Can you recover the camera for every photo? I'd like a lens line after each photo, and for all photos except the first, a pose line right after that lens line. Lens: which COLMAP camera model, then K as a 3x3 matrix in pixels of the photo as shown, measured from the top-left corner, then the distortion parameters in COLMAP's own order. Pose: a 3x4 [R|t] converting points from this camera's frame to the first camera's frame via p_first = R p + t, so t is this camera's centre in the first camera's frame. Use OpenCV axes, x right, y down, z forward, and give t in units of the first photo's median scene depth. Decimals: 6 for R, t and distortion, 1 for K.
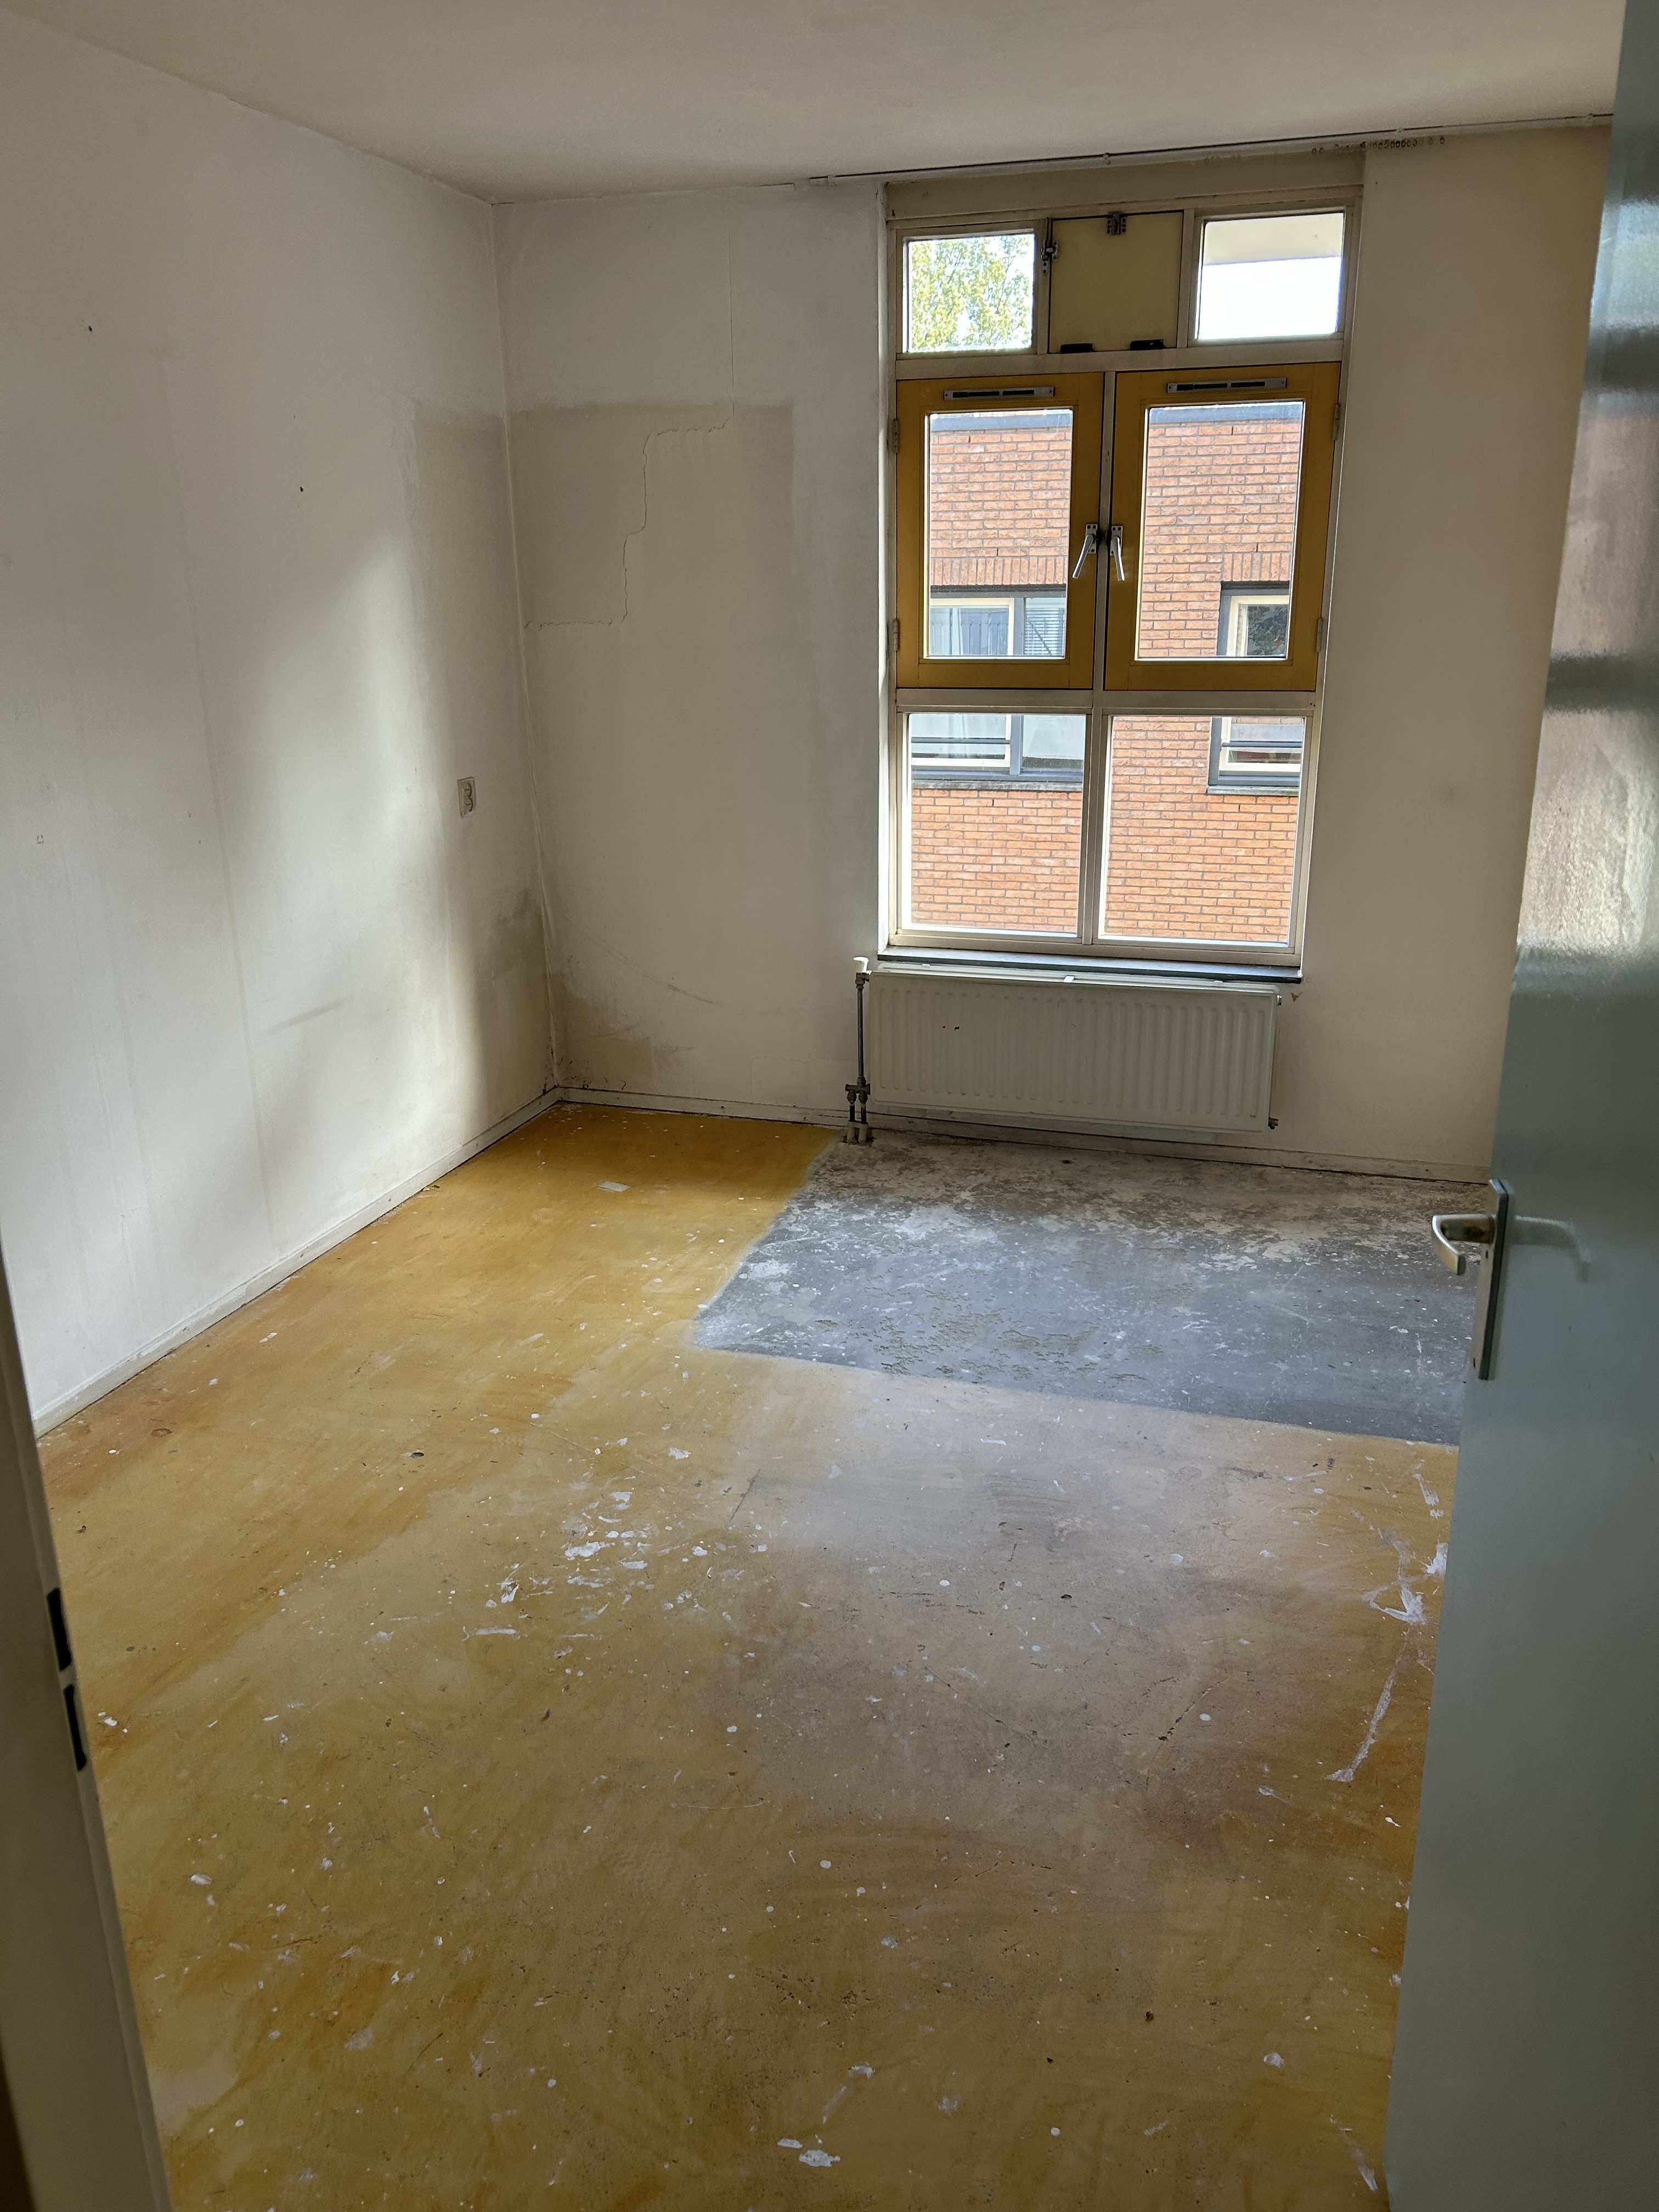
lens RADIAL K [[1649.1, 0, 825.9], [0, 1649.1, 1110.2], [0, 0, 1]] dist [0.013579, 0.014542]
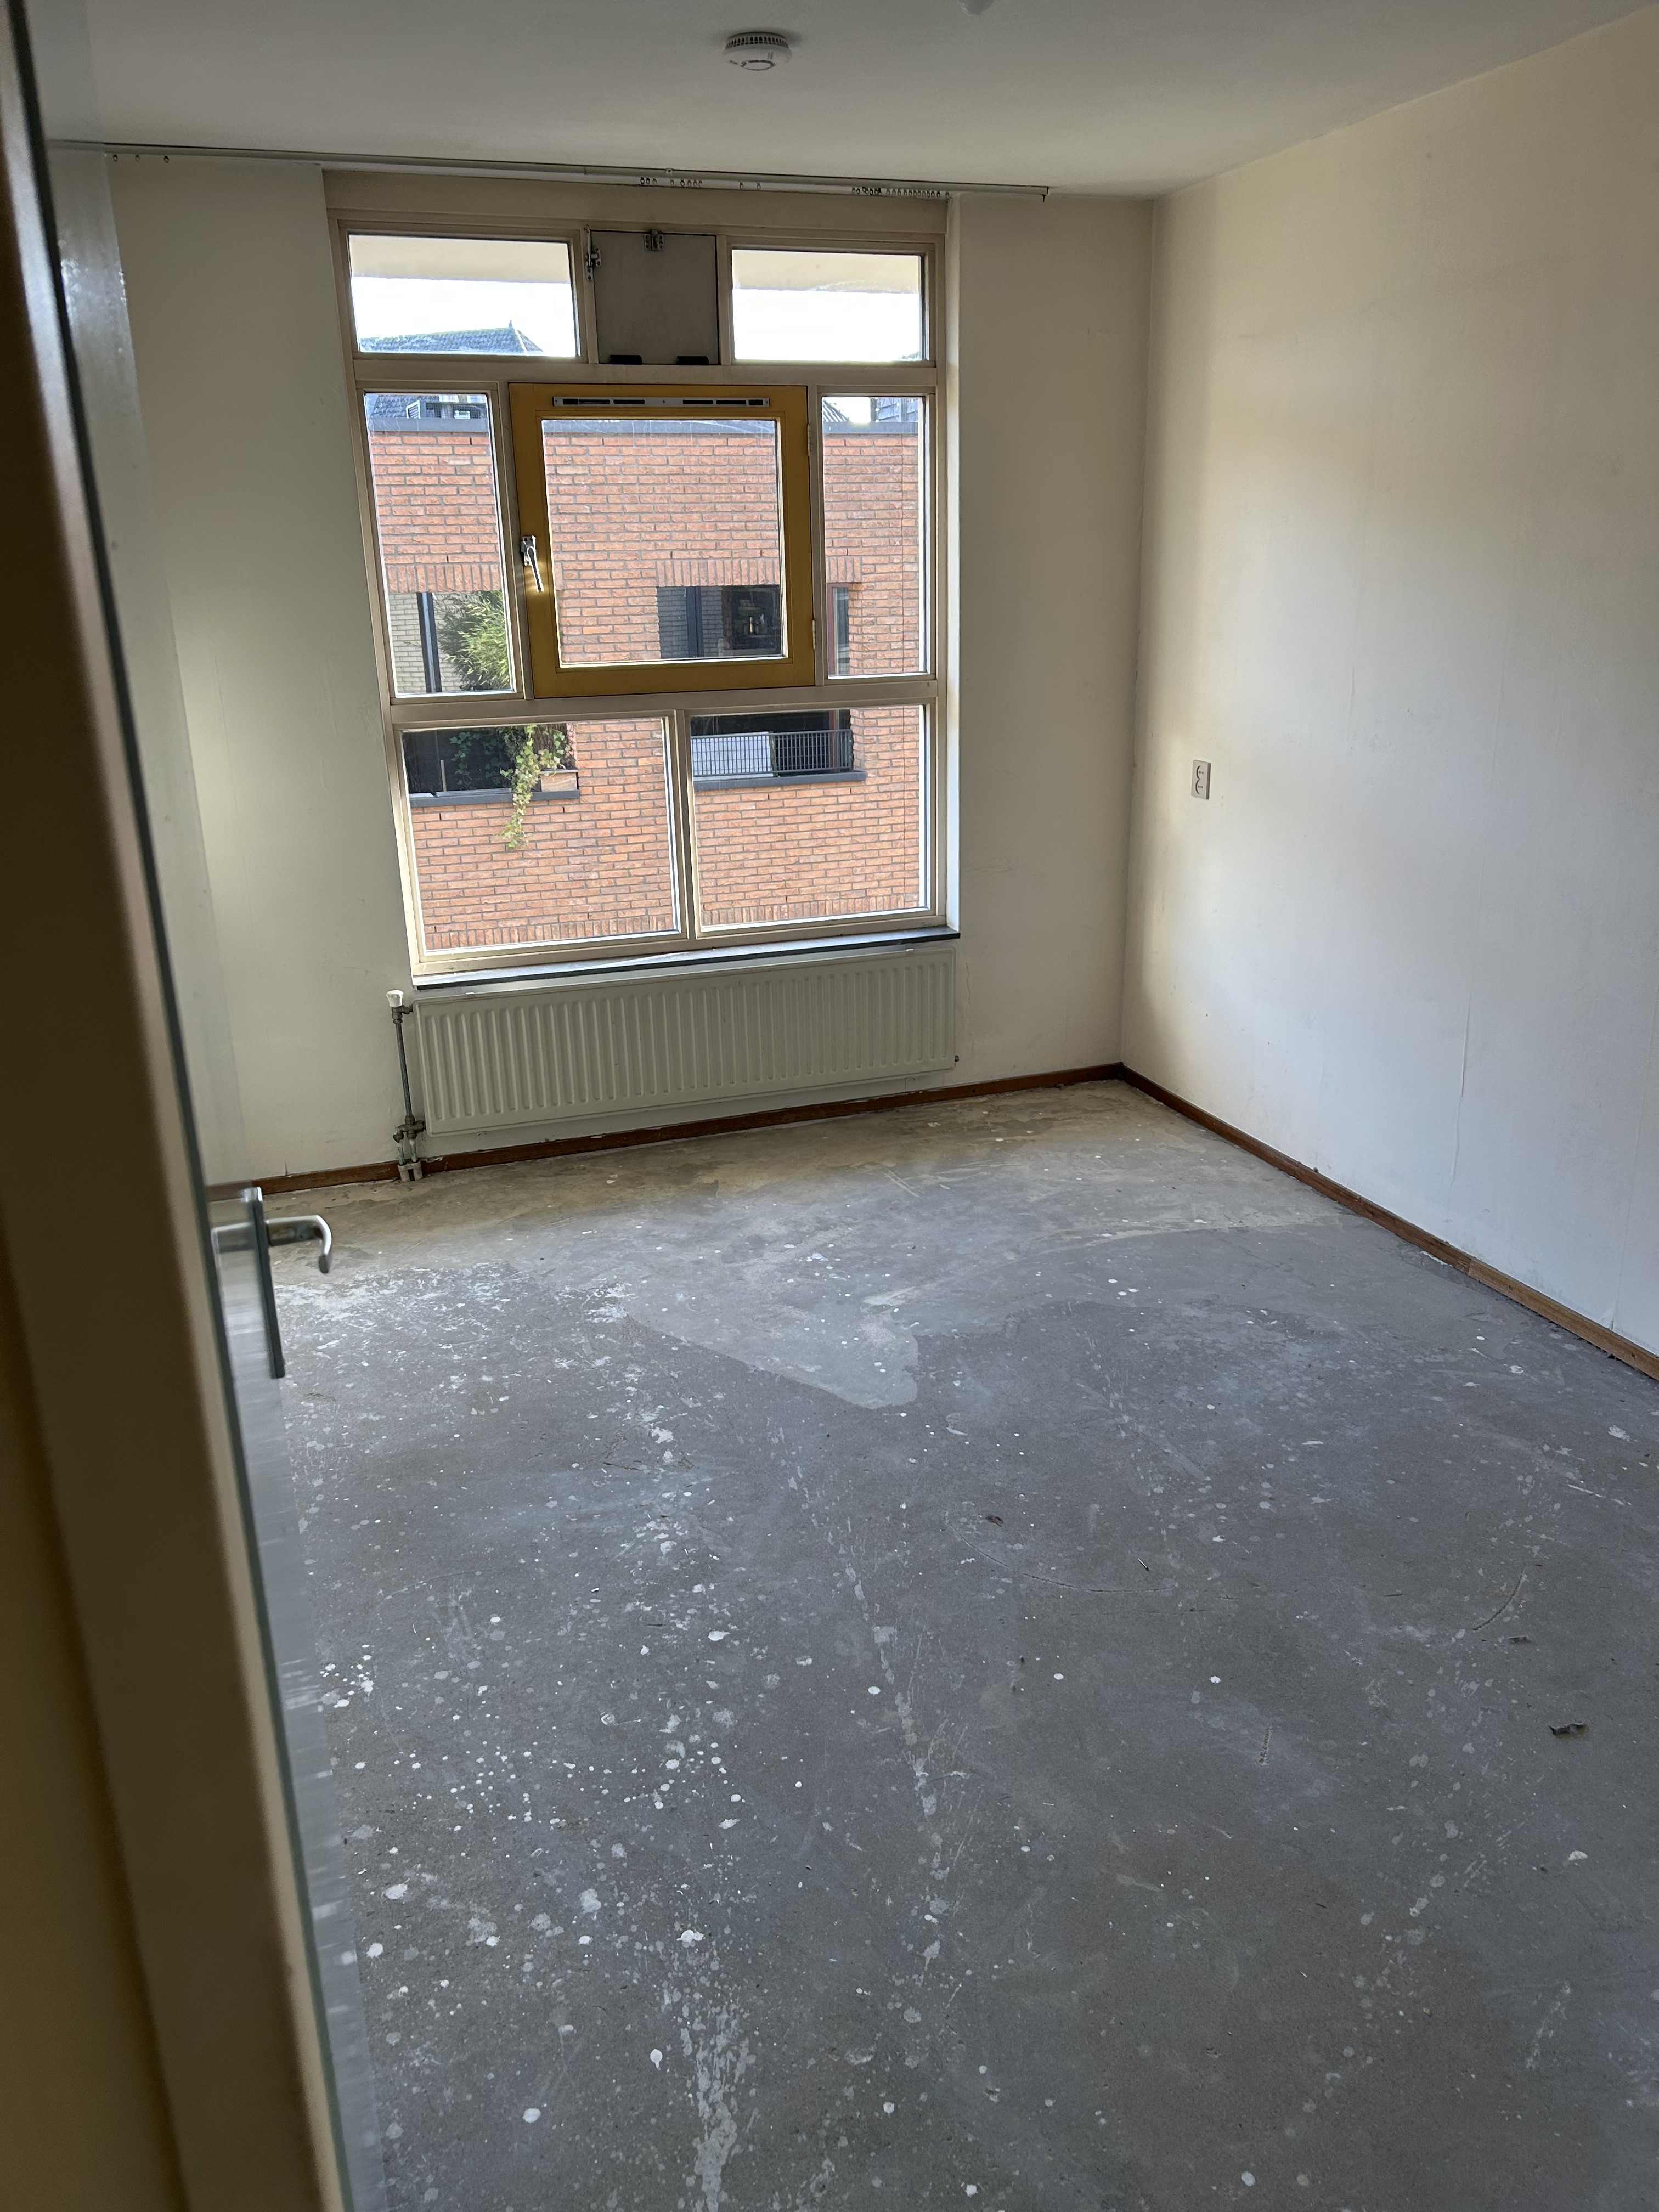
lens RADIAL K [[1649.1, 0, 827.2], [0, 1649.1, 1124.4], [0, 0, 1]] dist [0.013579, 0.014542]
pose [[0.829699, -0.191912, 0.524185, -0.373511], [0.191954, 0.979867, 0.054913, -0.027823], [-0.524170, 0.055058, 0.849832, 0.087508]]
